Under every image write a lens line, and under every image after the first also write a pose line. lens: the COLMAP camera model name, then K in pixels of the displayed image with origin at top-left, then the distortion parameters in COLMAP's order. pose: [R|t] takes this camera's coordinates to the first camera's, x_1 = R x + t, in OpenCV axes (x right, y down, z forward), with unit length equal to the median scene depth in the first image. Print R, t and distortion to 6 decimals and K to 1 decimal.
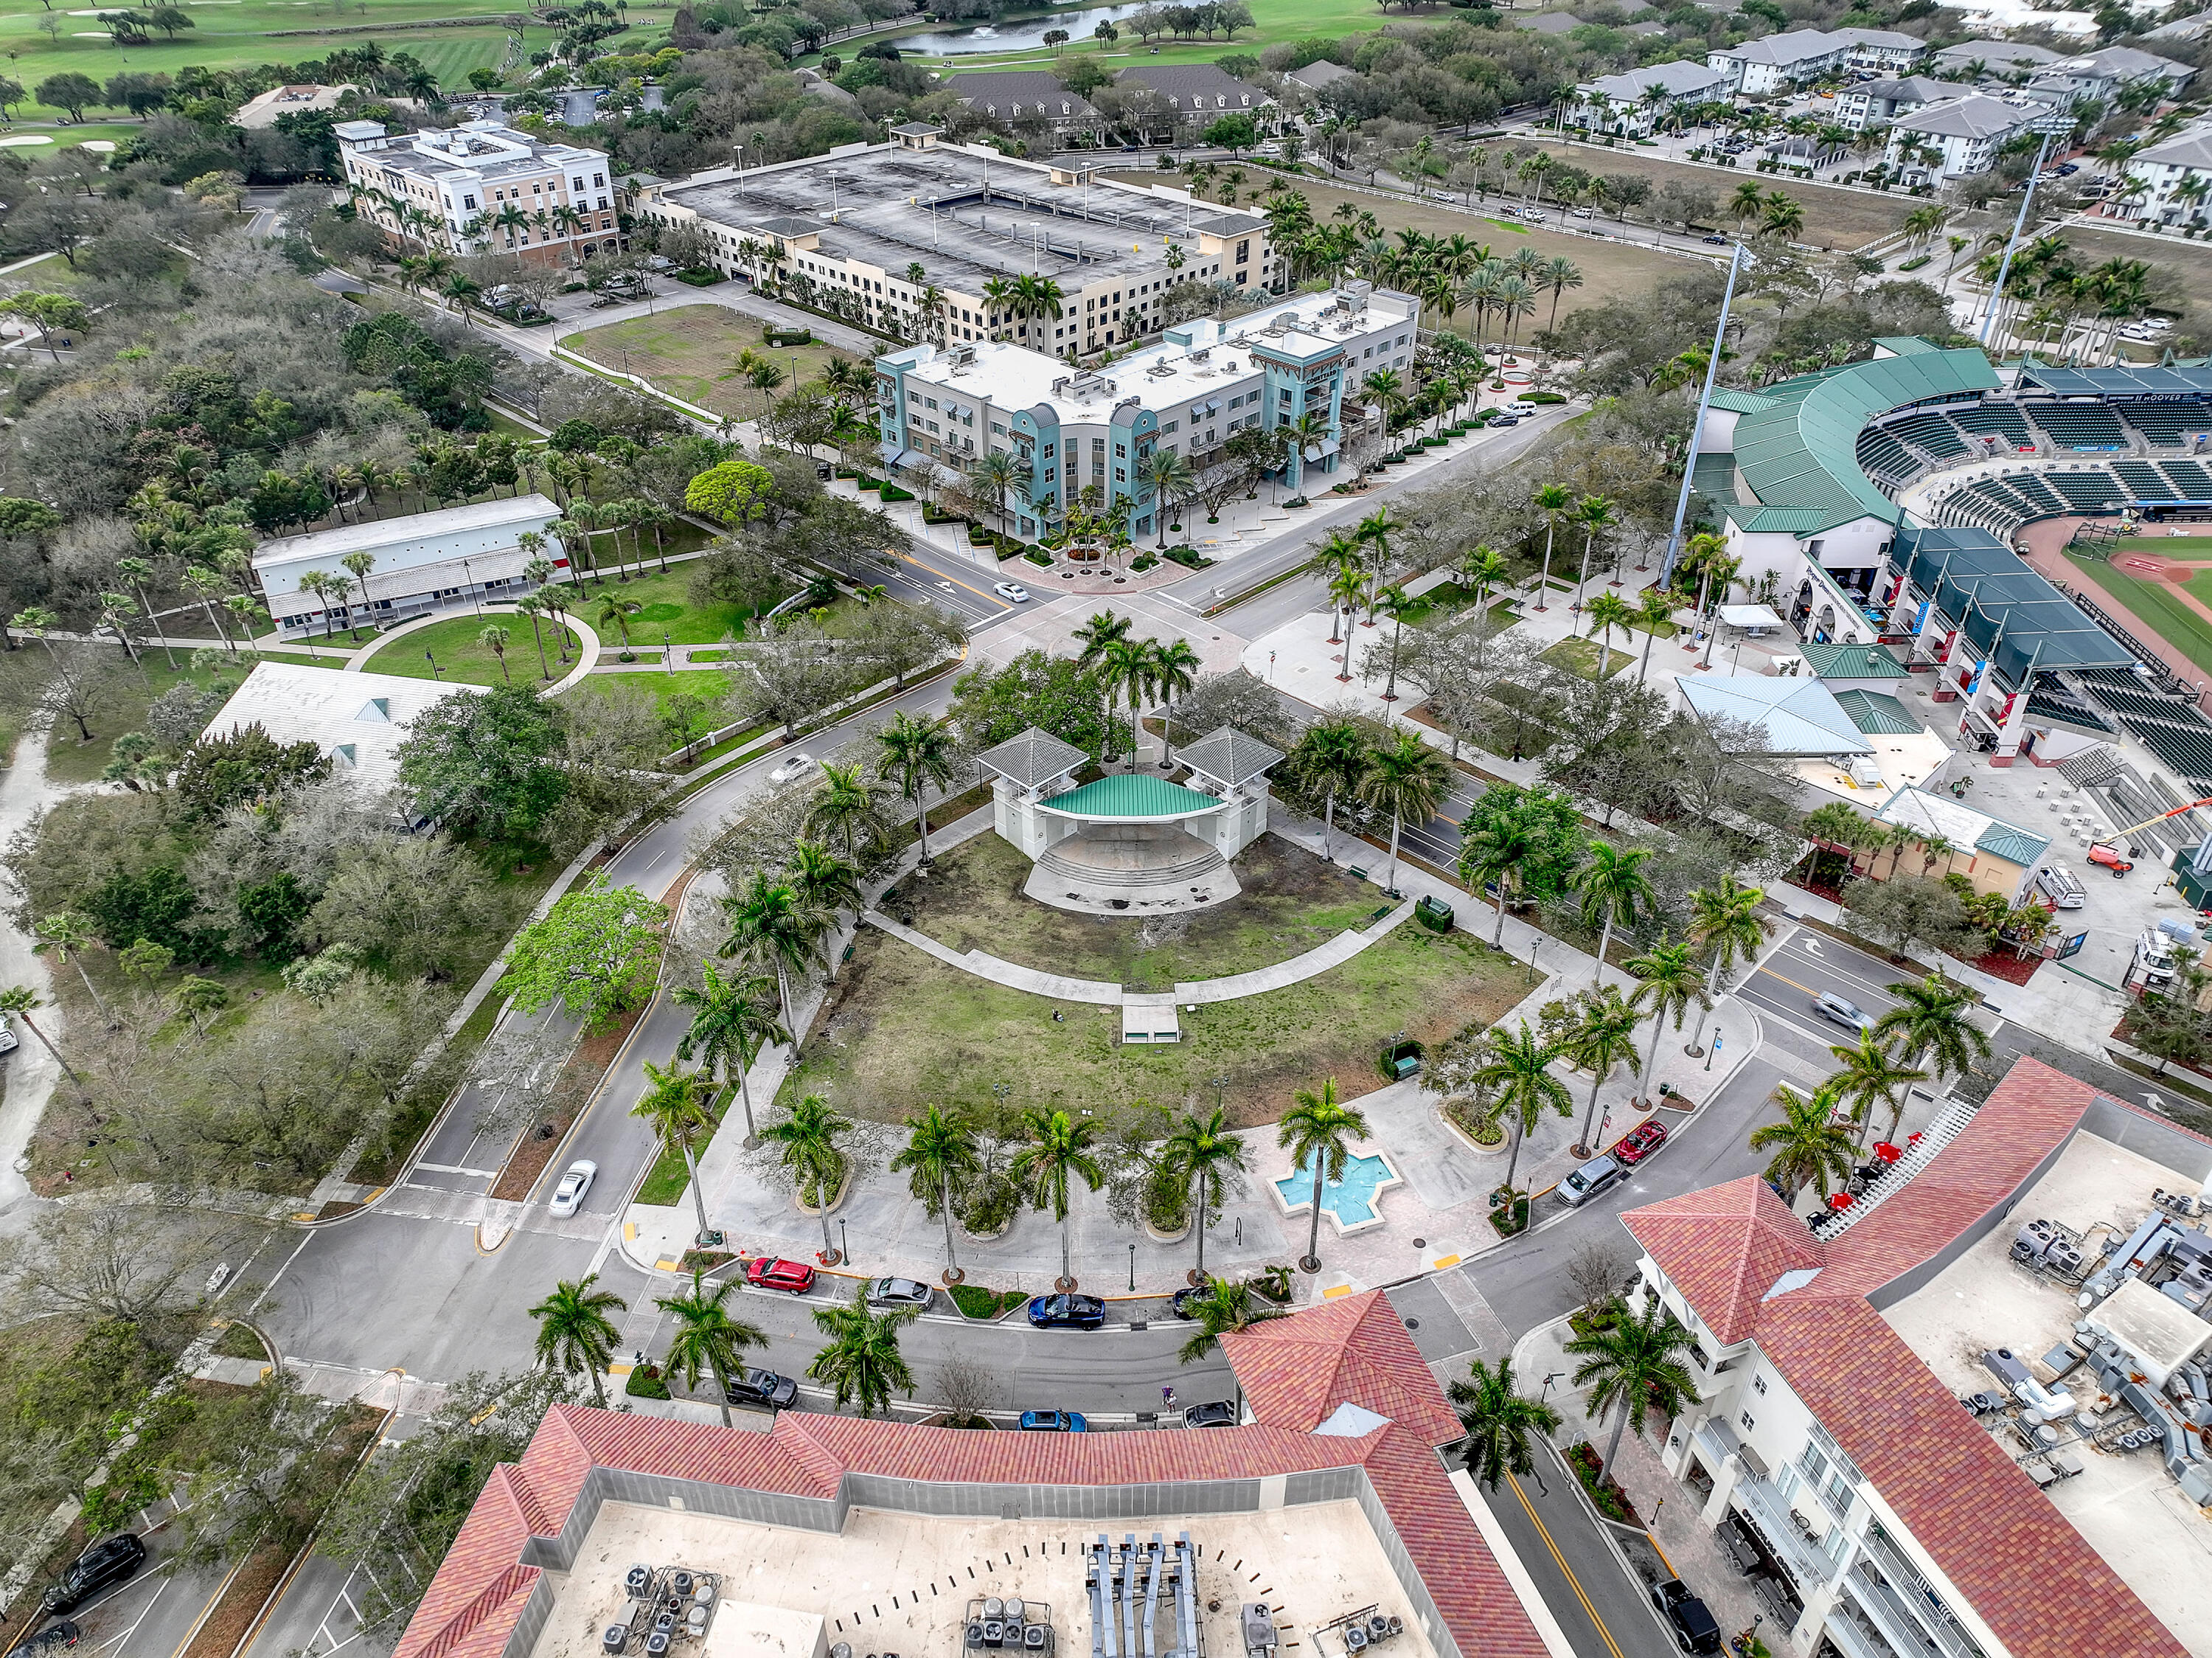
lens RADIAL K [[1544.3, 0, 1106.0], [0, 1544.3, 829.0], [0, 0, 1]] dist [0.007029, 0.002243]
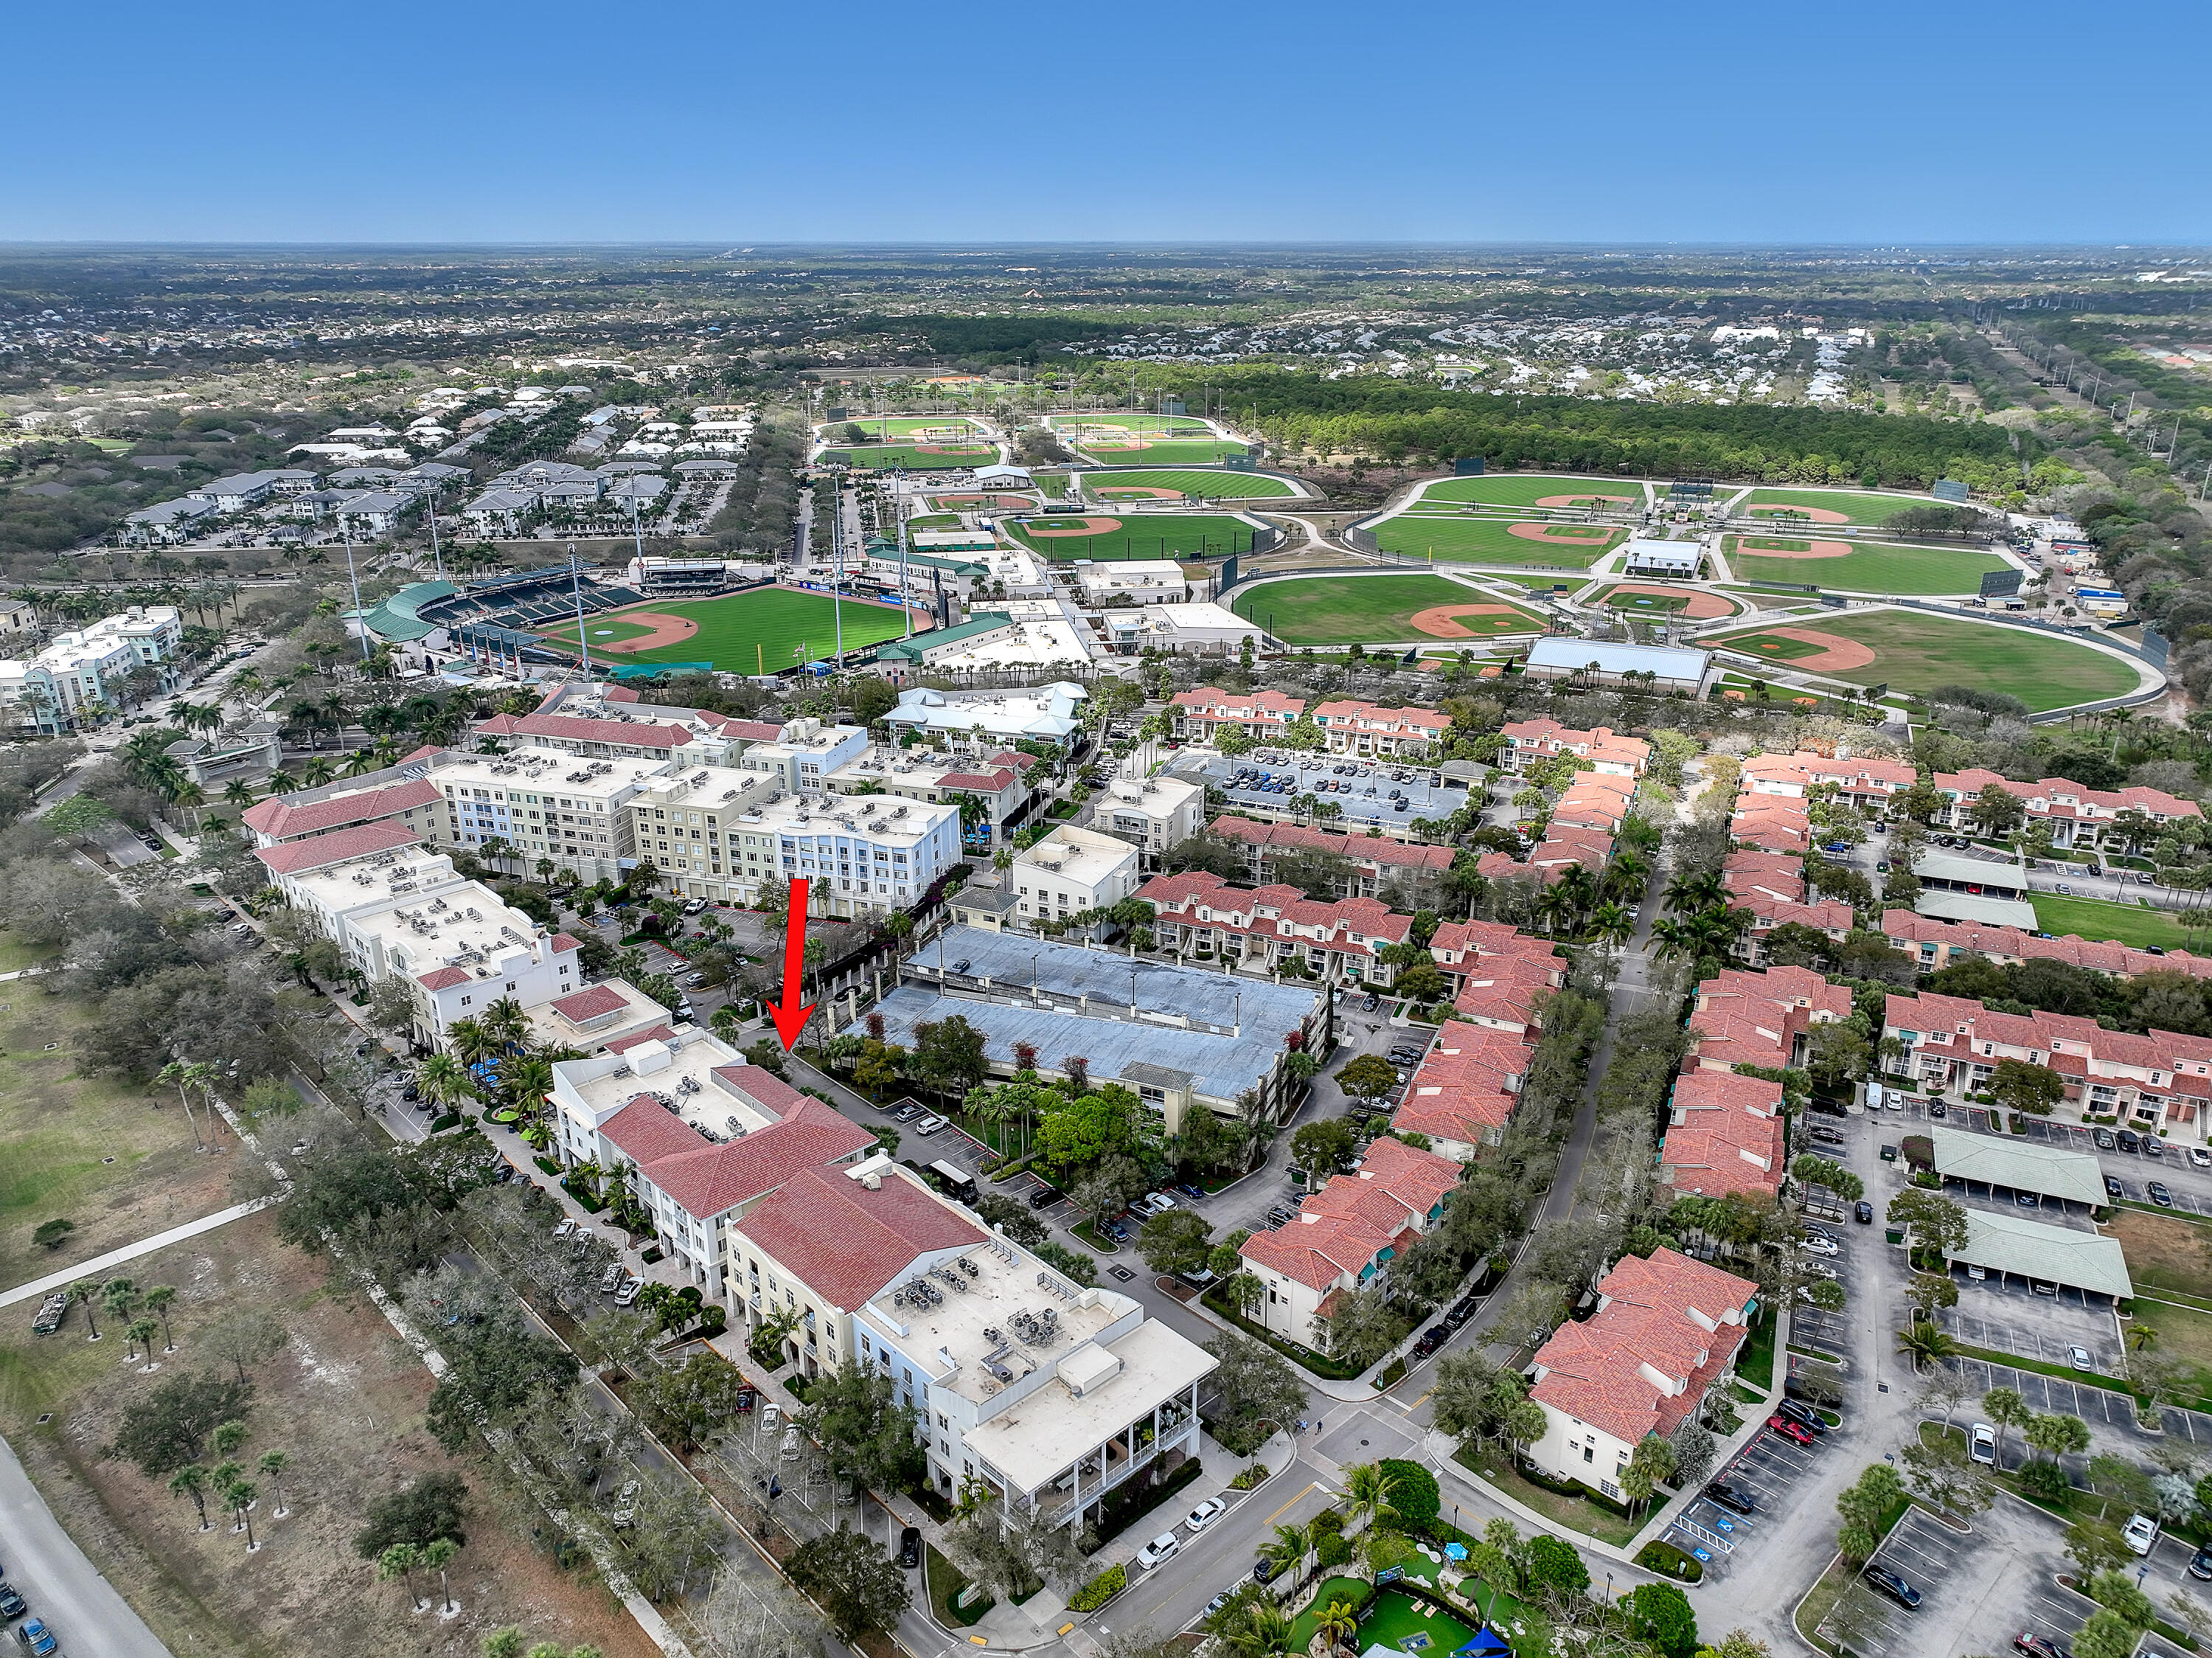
lens RADIAL K [[1544.3, 0, 1106.0], [0, 1544.3, 829.0], [0, 0, 1]] dist [0.007029, 0.002243]
pose [[0.580416, -0.288279, 0.761585, -0.461683], [0.465677, 0.884728, -0.020008, 0.333437], [-0.668028, 0.366266, 0.647756, -0.646644]]
